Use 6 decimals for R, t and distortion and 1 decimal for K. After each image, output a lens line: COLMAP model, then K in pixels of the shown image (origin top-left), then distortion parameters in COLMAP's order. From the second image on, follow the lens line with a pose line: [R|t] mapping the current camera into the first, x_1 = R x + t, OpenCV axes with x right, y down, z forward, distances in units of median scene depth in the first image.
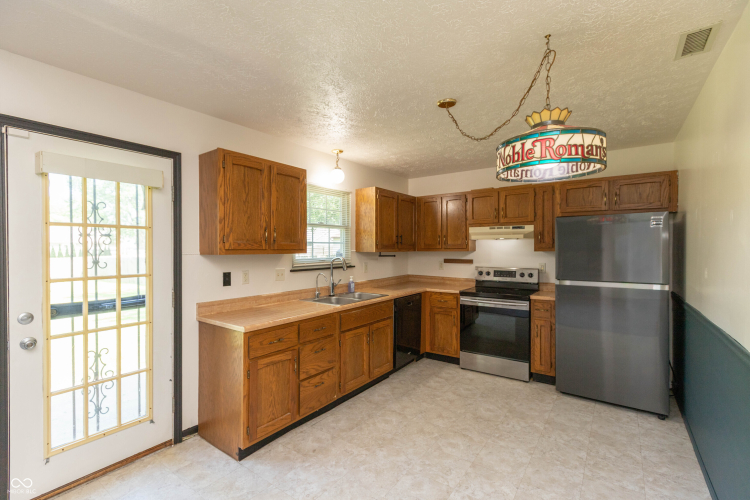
lens RADIAL K [[346.1, 0, 374.9], [0, 346.1, 248.6], [0, 0, 1]] dist [0.000511, -0.000261]
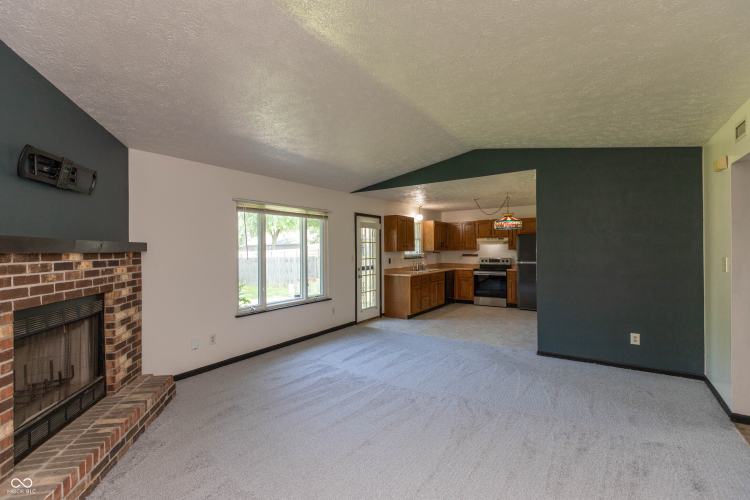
lens RADIAL K [[368.0, 0, 339.1], [0, 368.0, 249.1], [0, 0, 1]] dist [-0.000009, -0.000162]
pose [[0.999738, -0.008773, -0.021156, -0.594422], [0.008708, 0.999957, -0.003151, 0.001855], [0.021183, 0.002966, 0.999771, -1.430599]]
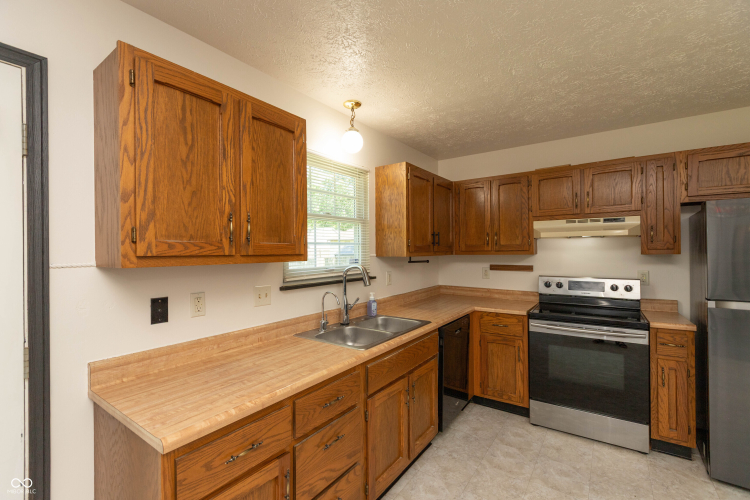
lens RADIAL K [[336.2, 0, 377.5], [0, 336.2, 250.6], [0, 0, 1]] dist [-0.000049, -0.000299]
pose [[0.999812, -0.006215, 0.018350, -0.076222], [0.006227, 0.999980, -0.000596, -0.002257], [-0.018346, 0.000710, 0.999831, 0.369296]]
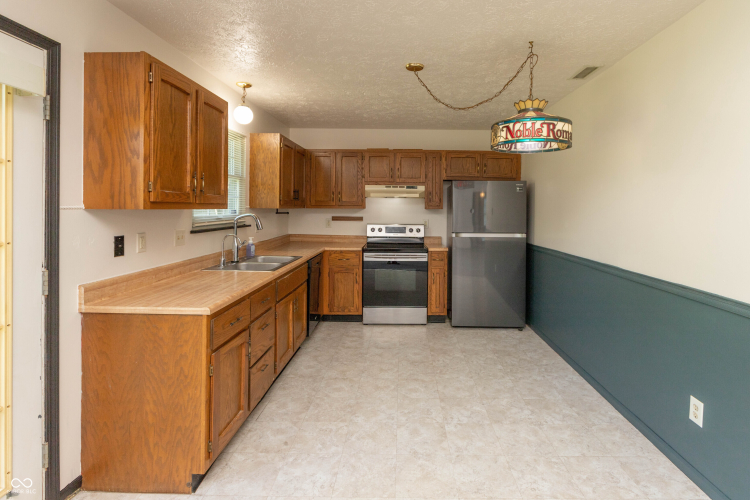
lens RADIAL K [[365.1, 0, 407.2], [0, 365.1, 209.2], [0, 0, 1]] dist [-0.004844, -0.001951]
pose [[0.803033, 0.007708, 0.595885, -0.316506], [-0.011044, 0.999937, 0.001948, 0.007178], [-0.595832, -0.008145, 0.803067, 0.080692]]
